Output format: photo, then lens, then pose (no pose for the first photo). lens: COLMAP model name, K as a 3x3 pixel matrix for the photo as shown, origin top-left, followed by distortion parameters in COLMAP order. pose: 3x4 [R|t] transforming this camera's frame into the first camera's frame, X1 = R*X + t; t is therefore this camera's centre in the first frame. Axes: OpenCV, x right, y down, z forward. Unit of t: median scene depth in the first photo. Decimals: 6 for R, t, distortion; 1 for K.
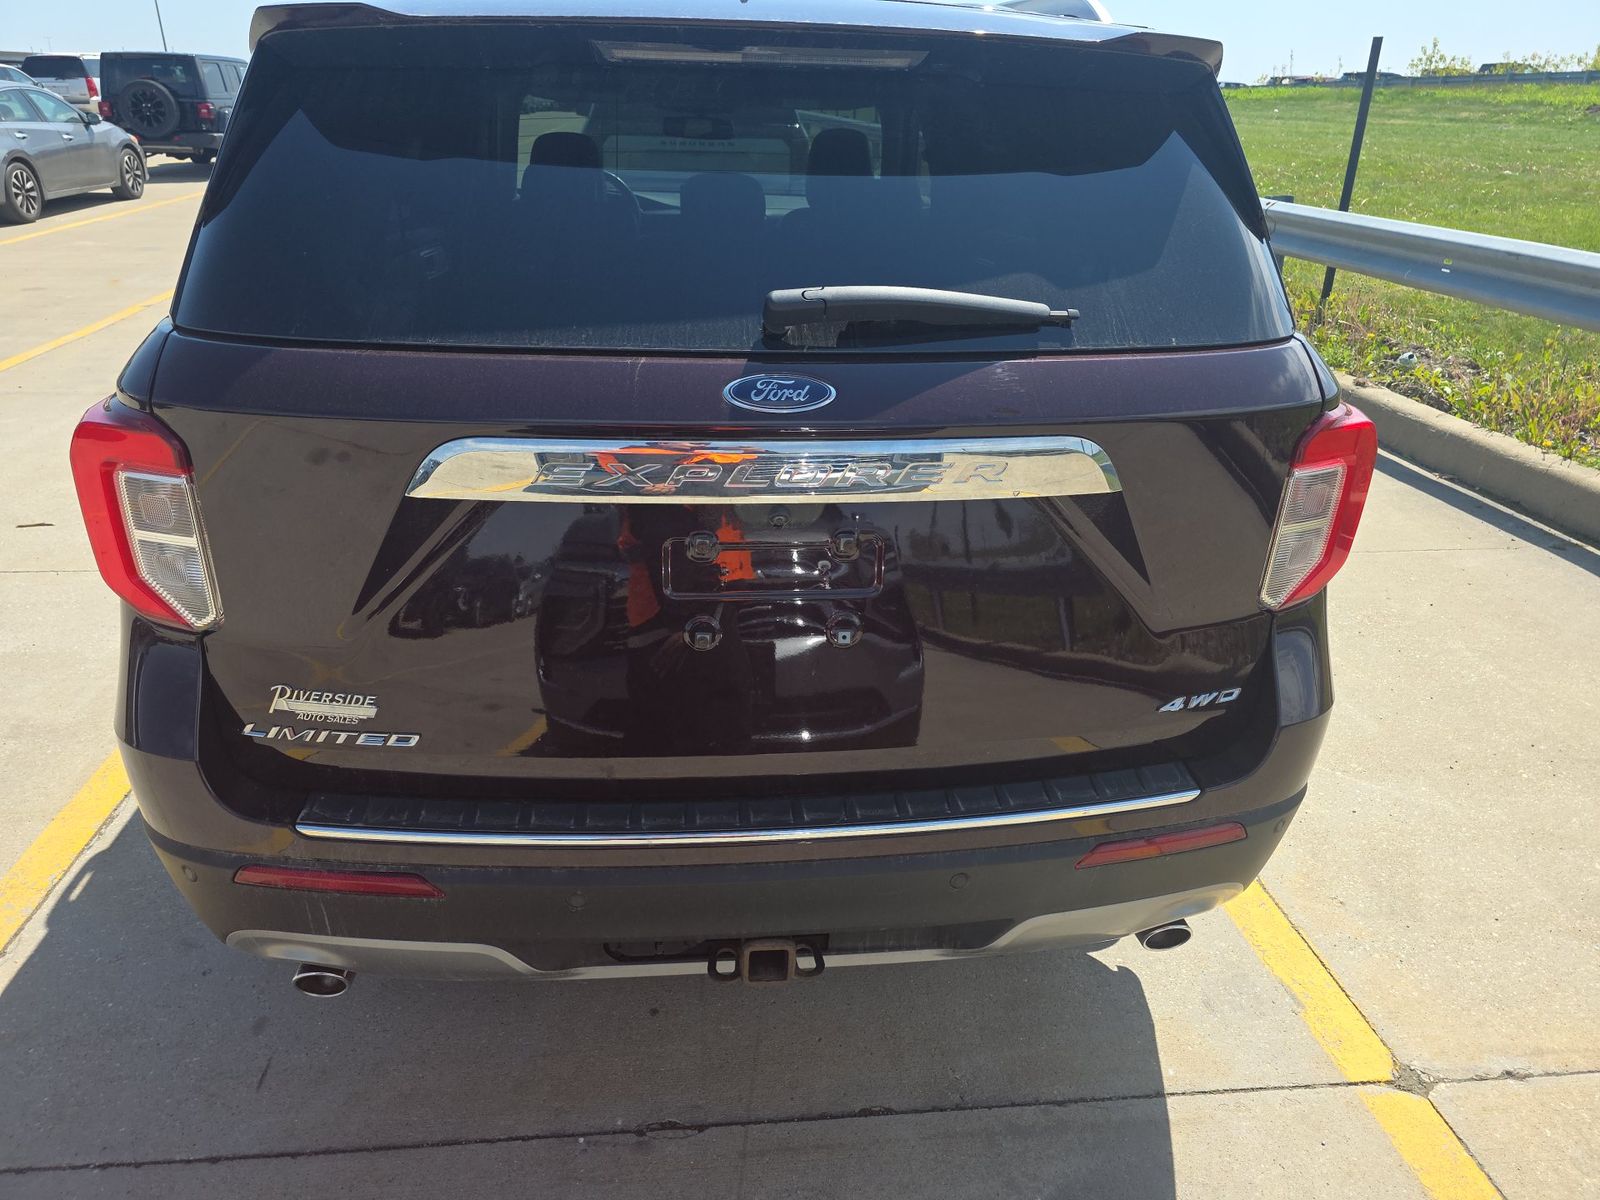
lens RADIAL K [[1092.7, 0, 787.7], [0, 1092.7, 600.9], [0, 0, 1]] dist [0.042792, -0.027112]
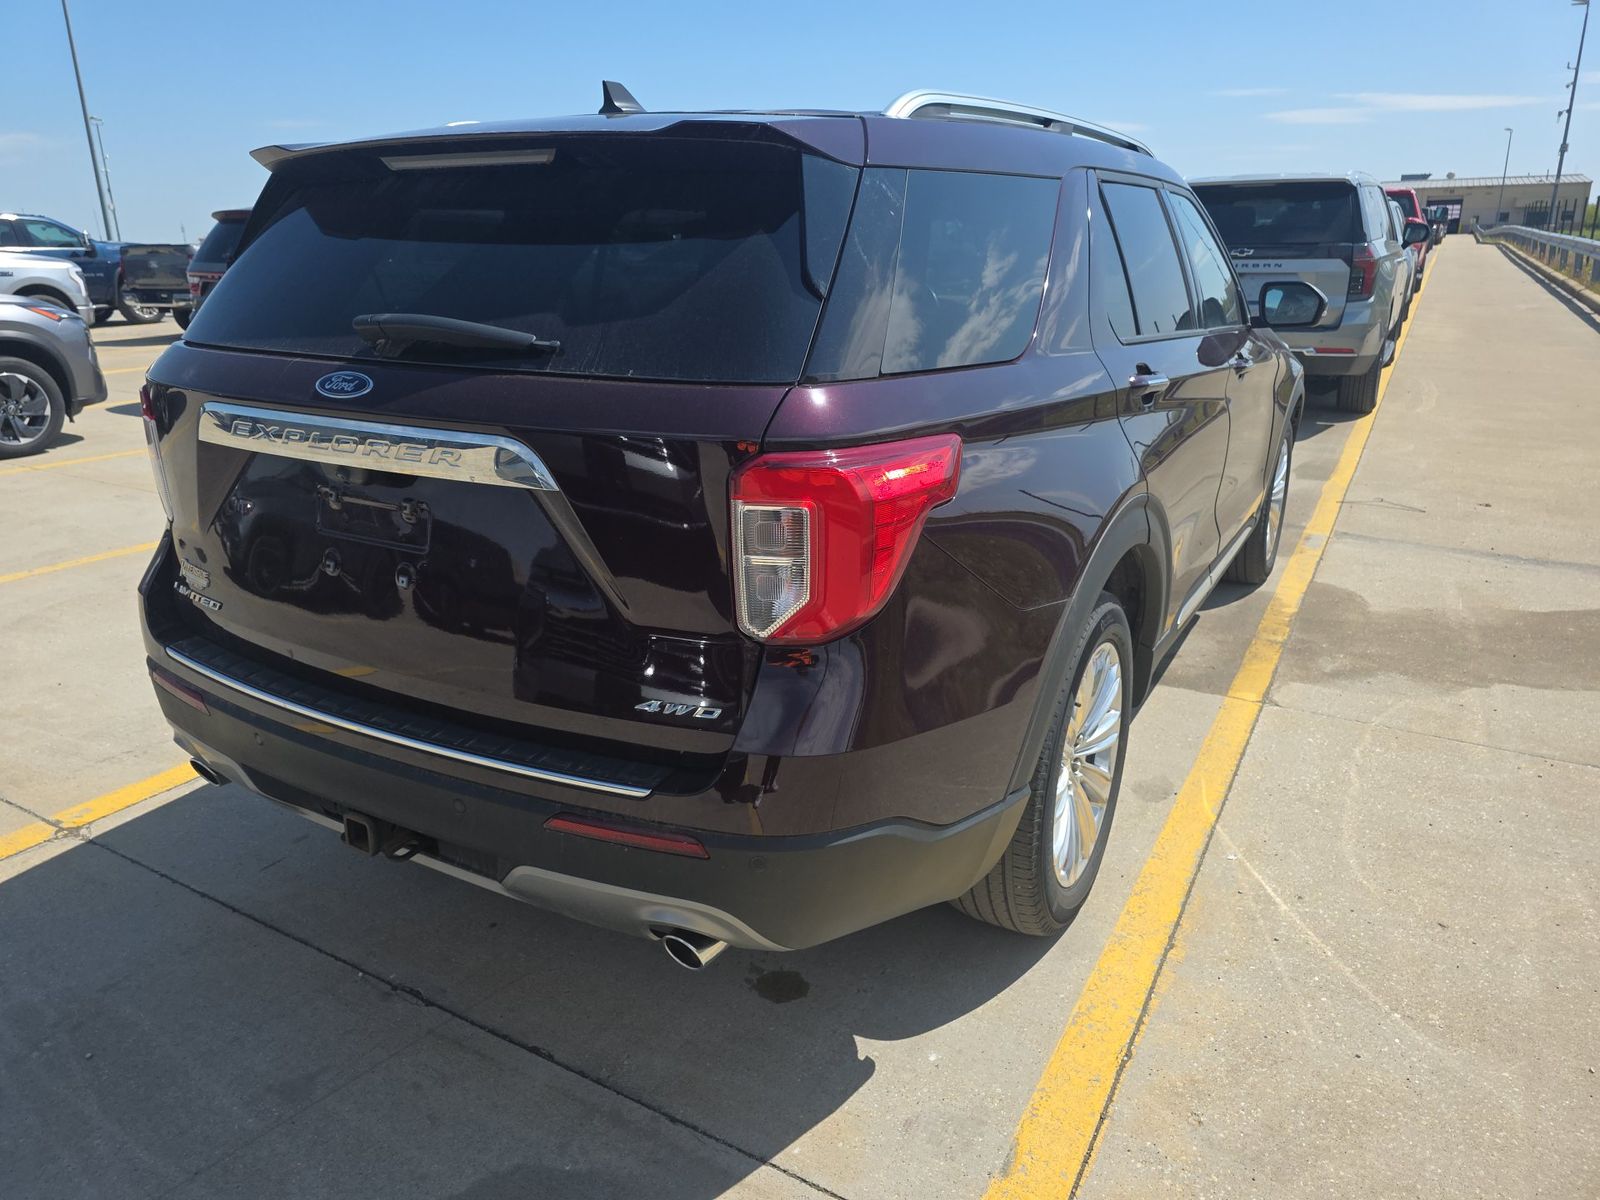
lens RADIAL K [[1092.7, 0, 800.7], [0, 1092.7, 590.0], [0, 0, 1]] dist [0.042792, -0.027112]
pose [[0.807293, 0.156275, -0.569083, 1.045751], [-0.226167, 0.972604, -0.053752, 0.006004], [0.545093, 0.172101, 0.820521, 0.171131]]
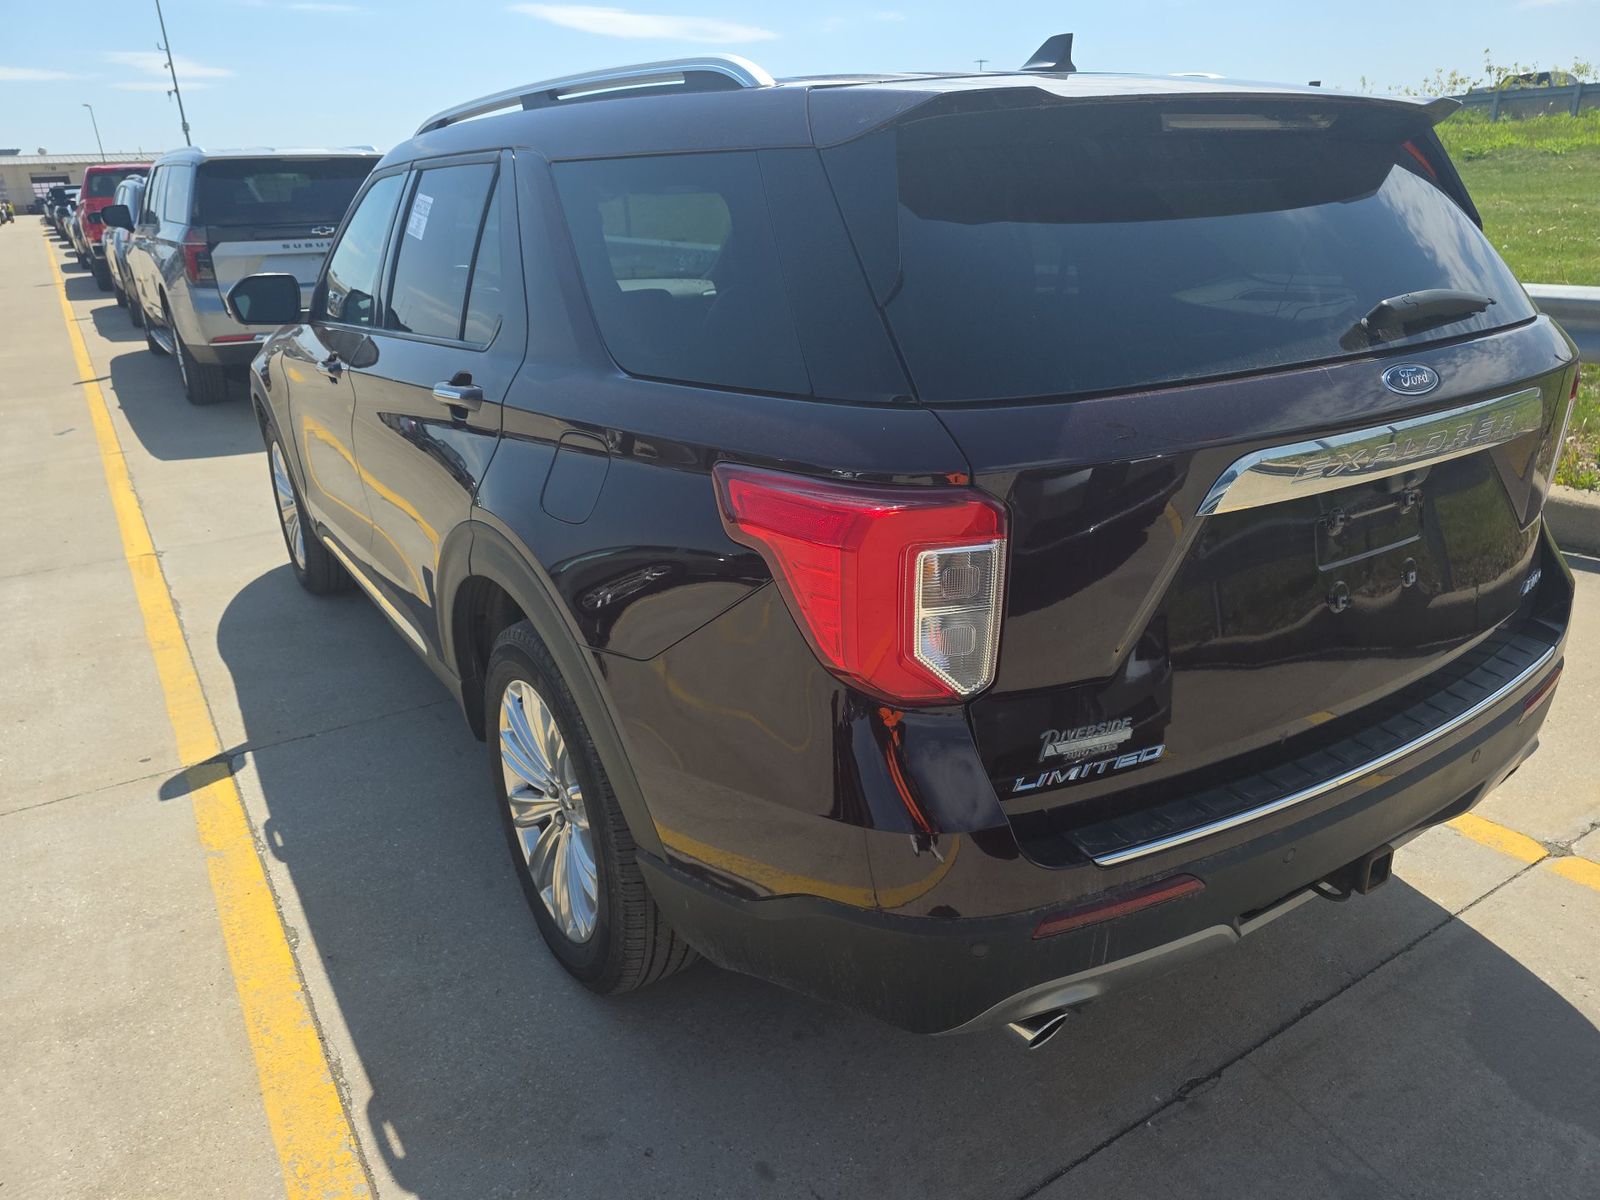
lens RADIAL K [[1092.7, 0, 789.5], [0, 1092.7, 613.4], [0, 0, 1]] dist [0.042792, -0.027112]
pose [[0.888453, -0.214449, 0.405786, -0.963277], [0.239444, 0.970846, -0.011181, -0.069709], [-0.391558, 0.107097, 0.913900, 0.130449]]
